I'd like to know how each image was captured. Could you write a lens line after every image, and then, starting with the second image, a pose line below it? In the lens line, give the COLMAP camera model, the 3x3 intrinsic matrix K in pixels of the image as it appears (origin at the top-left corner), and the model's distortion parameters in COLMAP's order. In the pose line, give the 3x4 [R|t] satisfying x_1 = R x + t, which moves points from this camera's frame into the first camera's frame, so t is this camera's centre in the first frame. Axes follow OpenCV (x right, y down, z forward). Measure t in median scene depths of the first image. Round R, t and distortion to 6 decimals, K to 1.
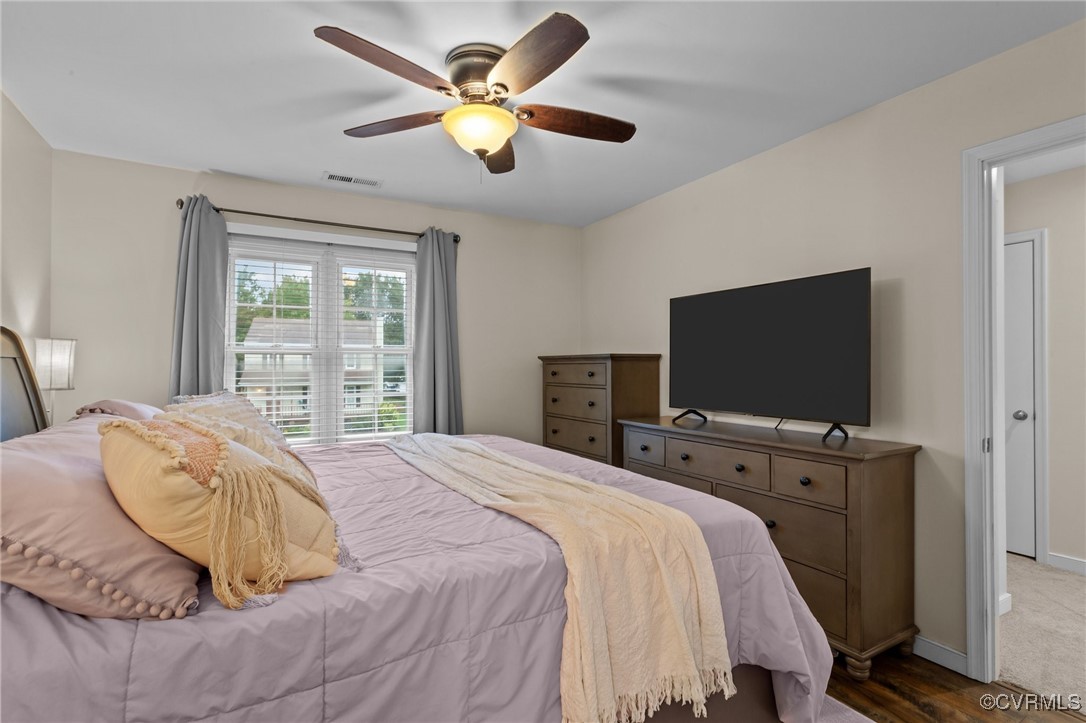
lens RADIAL K [[513.6, 0, 547.3], [0, 513.6, 364.8], [0, 0, 1]] dist [0.000084, 0.001236]
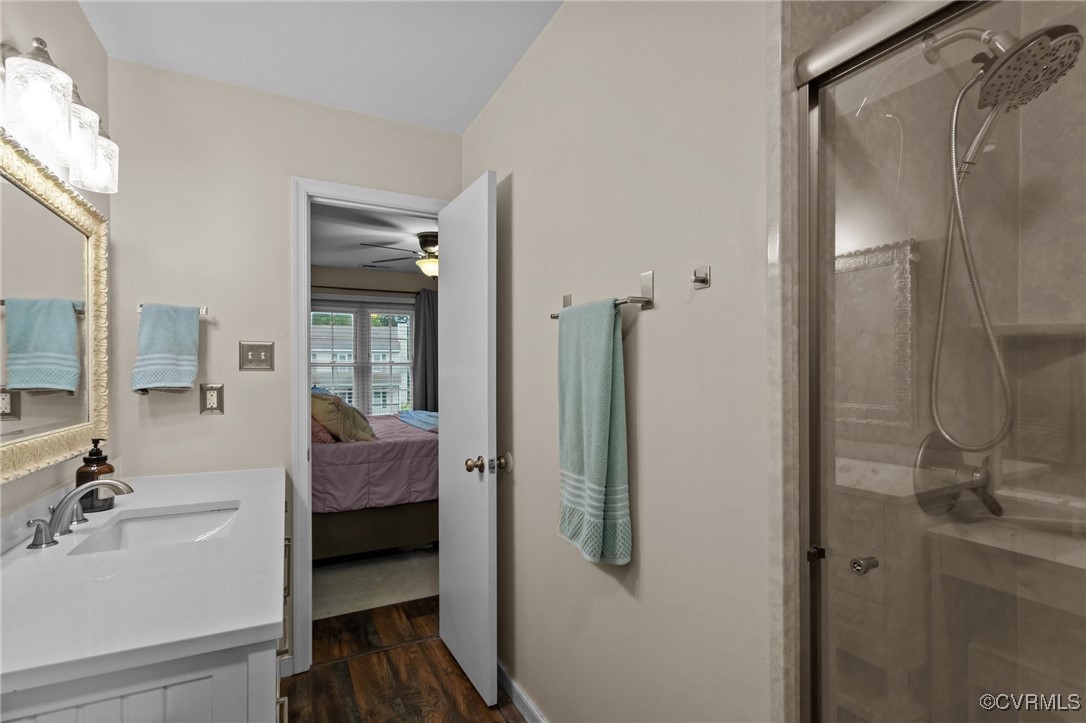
lens RADIAL K [[513.6, 0, 540.9], [0, 513.6, 372.0], [0, 0, 1]] dist [0.000084, 0.001236]
pose [[0.998406, -0.003347, -0.056337, 0.884395], [0.003745, 0.999969, 0.006961, -0.046325], [0.056311, -0.007161, 0.998388, -2.286509]]
